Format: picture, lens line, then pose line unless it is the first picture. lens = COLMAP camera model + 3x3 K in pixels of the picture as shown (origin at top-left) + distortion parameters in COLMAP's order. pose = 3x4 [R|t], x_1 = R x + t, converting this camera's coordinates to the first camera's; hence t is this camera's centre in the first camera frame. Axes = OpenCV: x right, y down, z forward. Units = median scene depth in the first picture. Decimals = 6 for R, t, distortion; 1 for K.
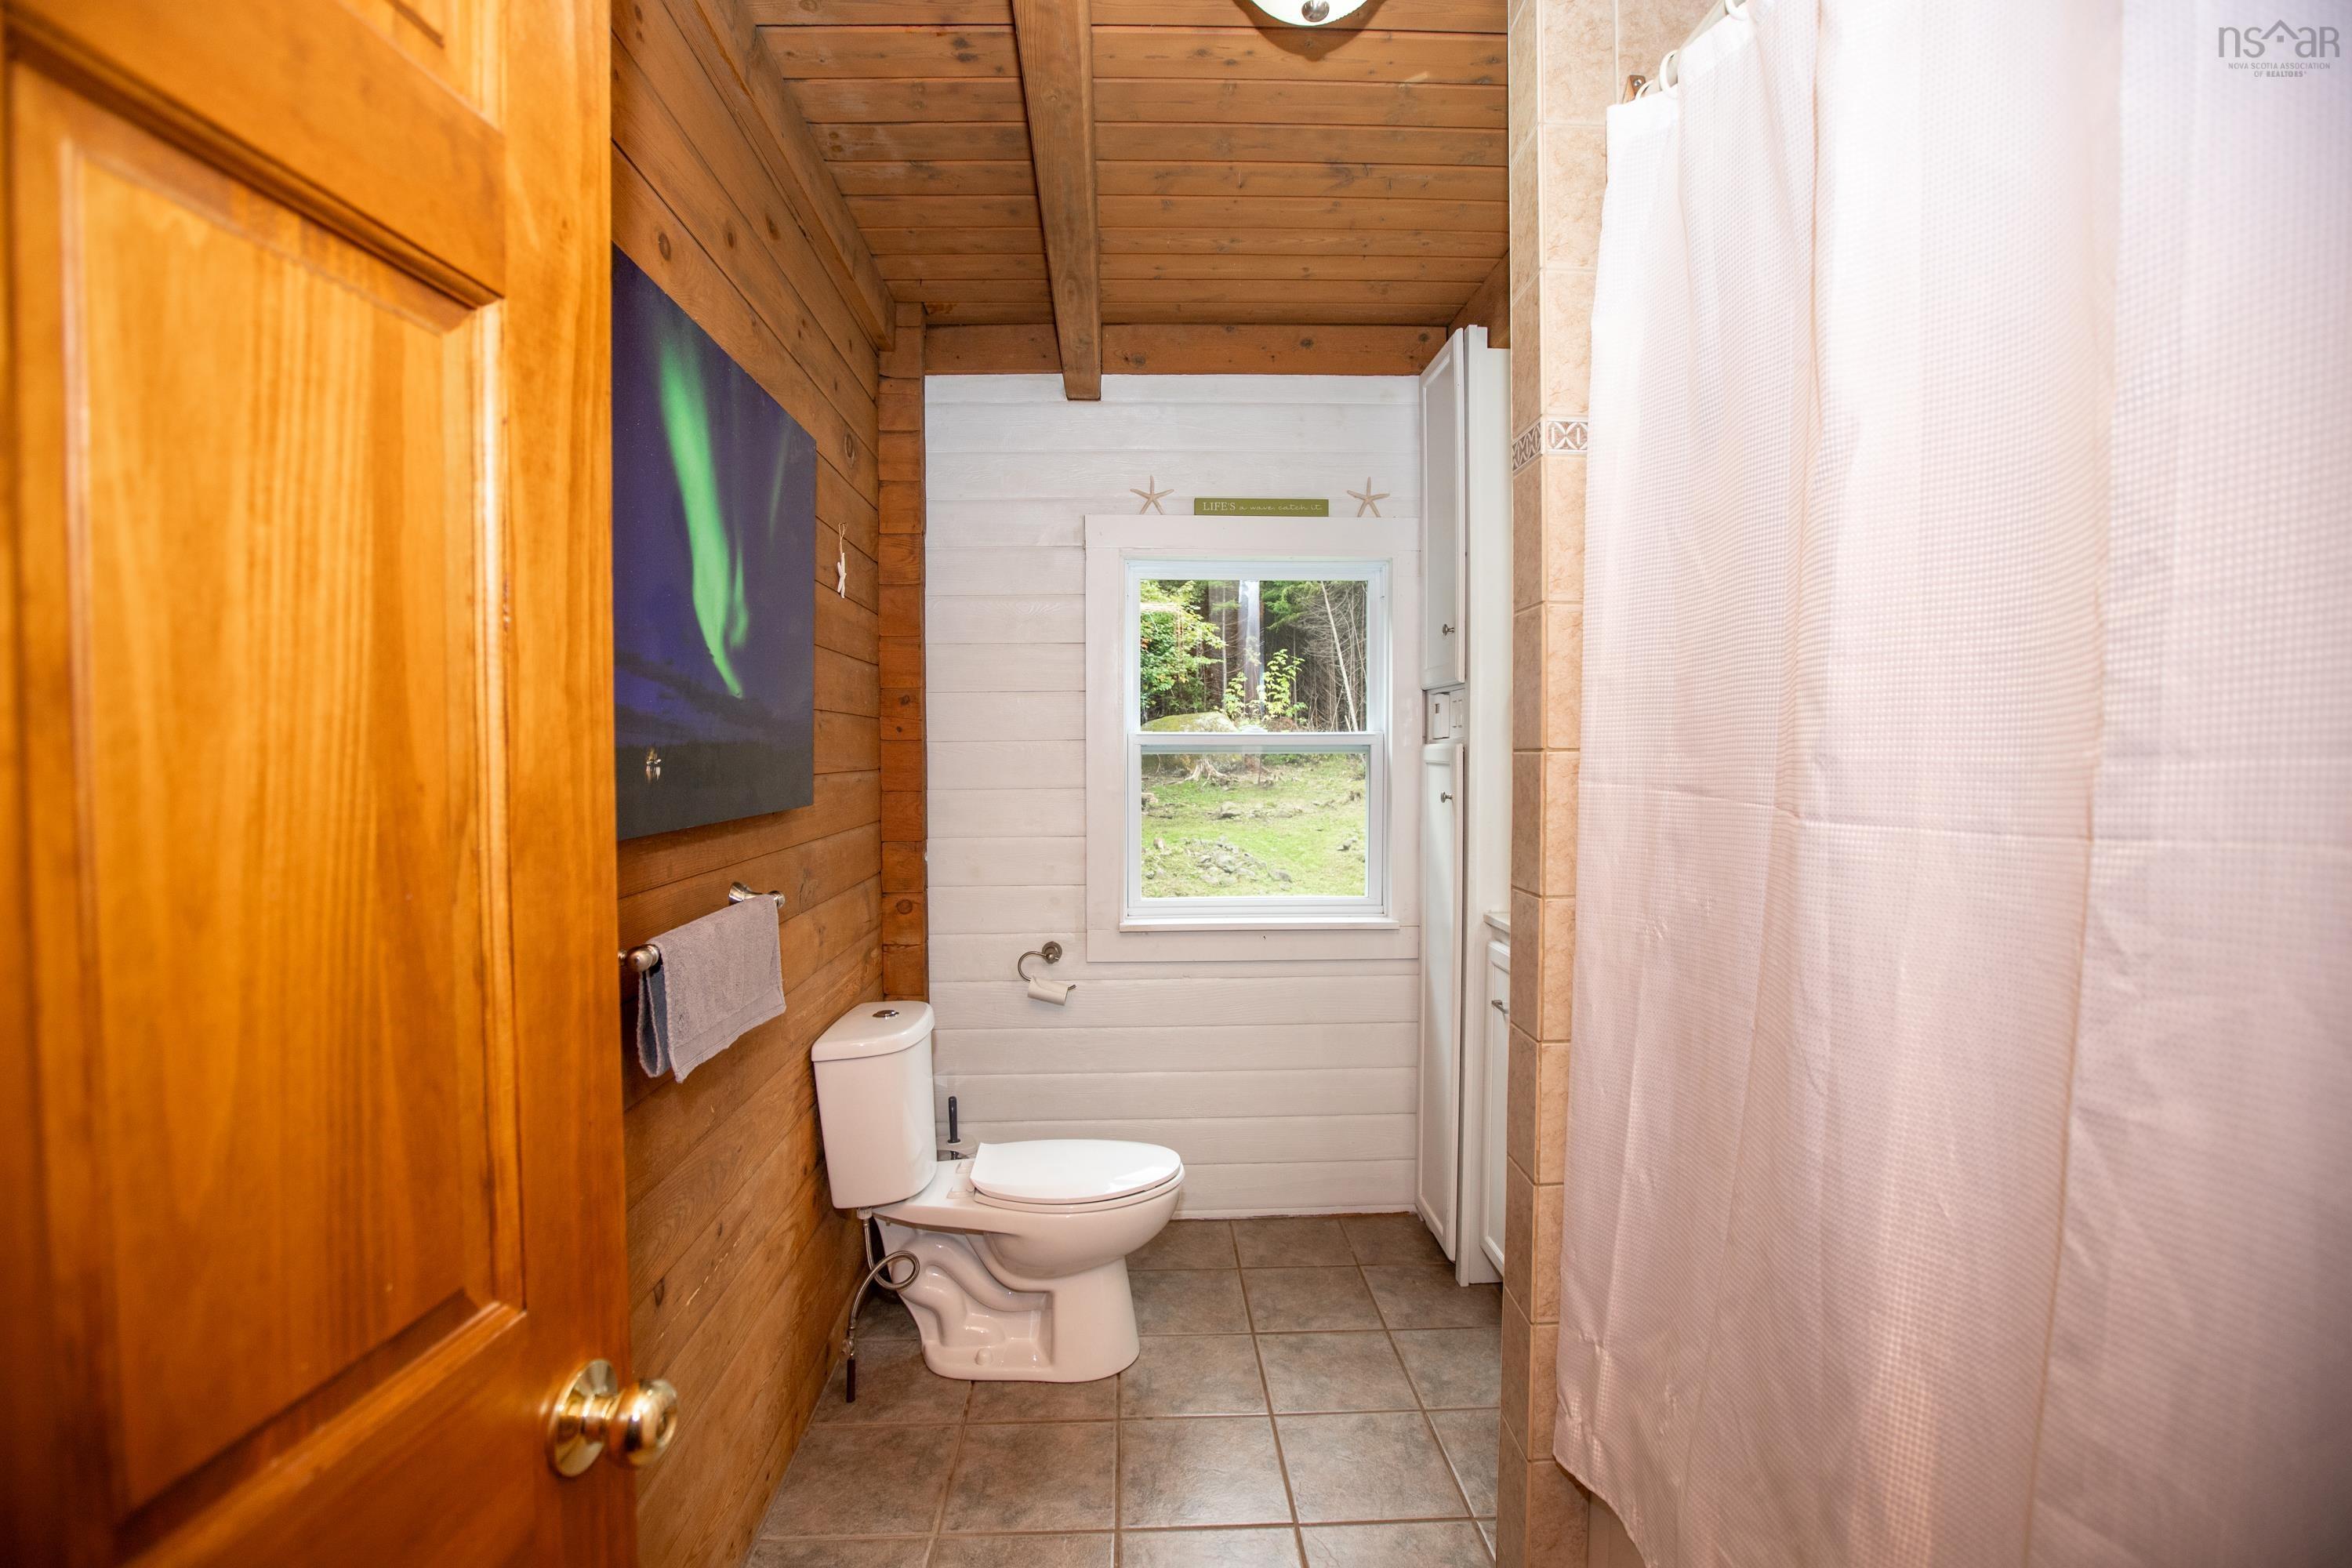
lens RADIAL K [[1139.4, 0, 1159.2], [0, 1139.4, 783.4], [0, 0, 1]] dist [-0.052911, 0.022124]
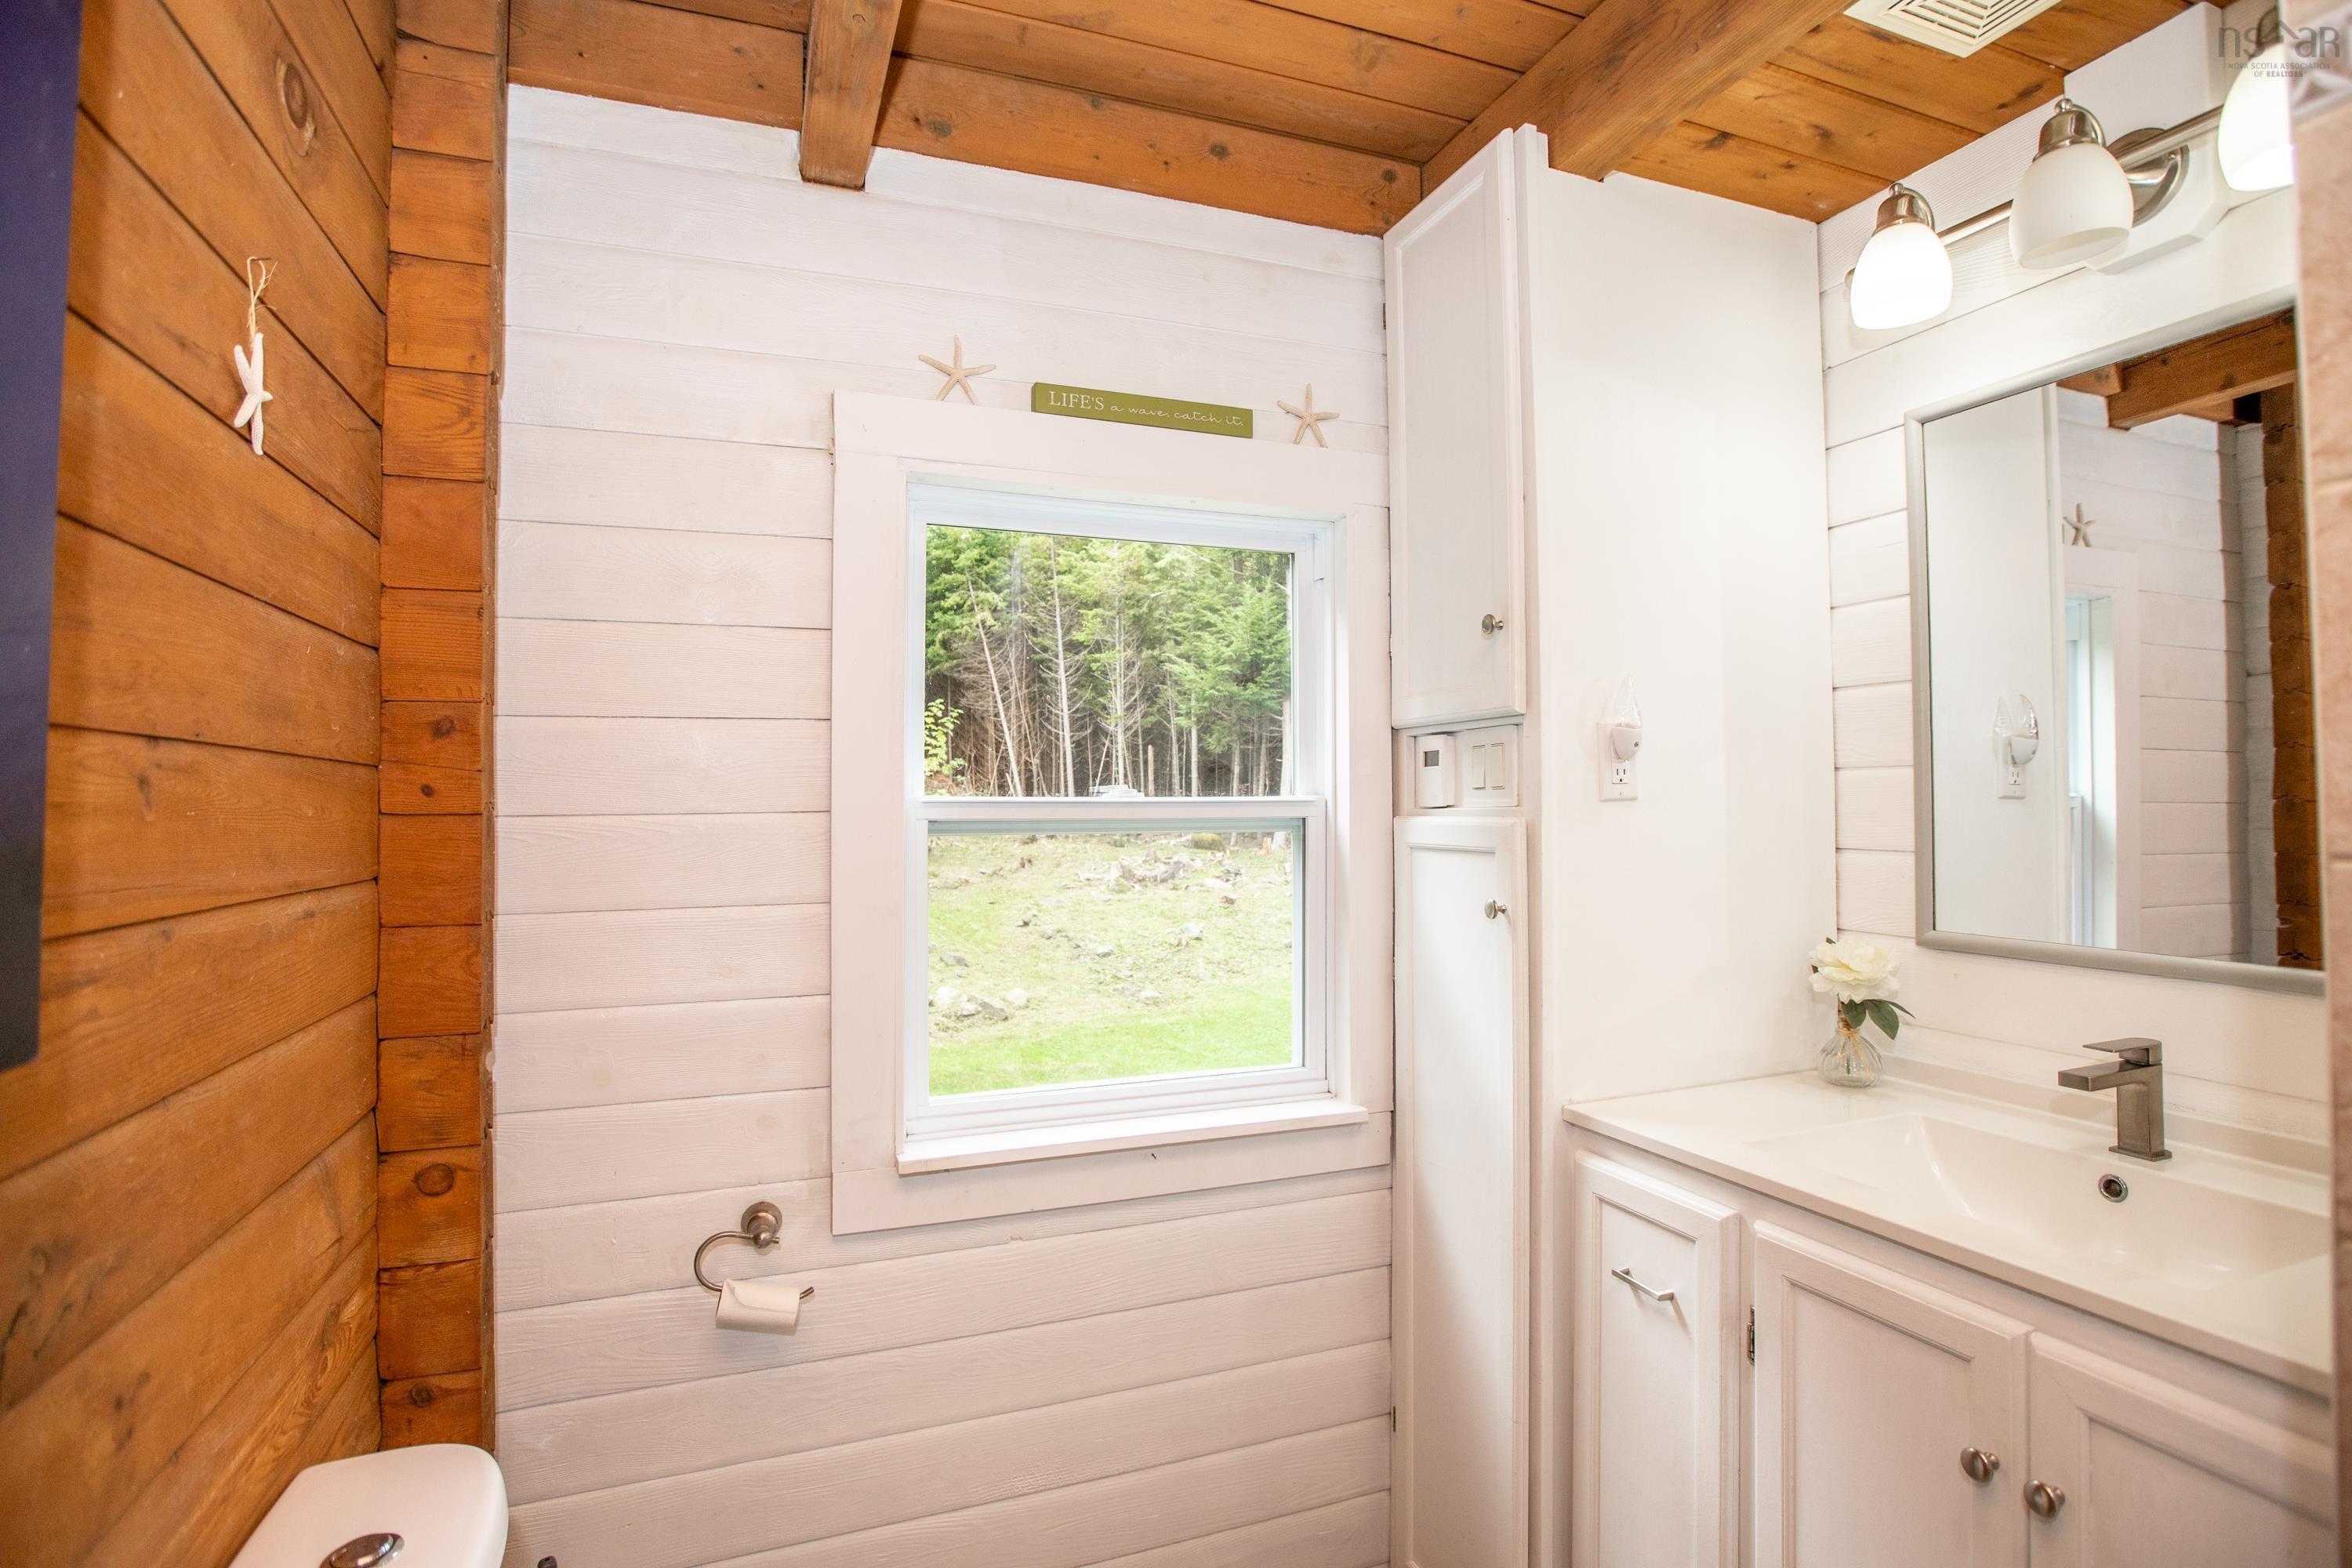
lens RADIAL K [[1139.4, 0, 1159.2], [0, 1139.4, 783.4], [0, 0, 1]] dist [-0.052911, 0.022124]
pose [[0.945148, 0.004848, 0.326606, -0.093422], [0.011962, 0.998705, -0.049442, -0.023662], [-0.326423, 0.050637, 0.943866, 0.460806]]
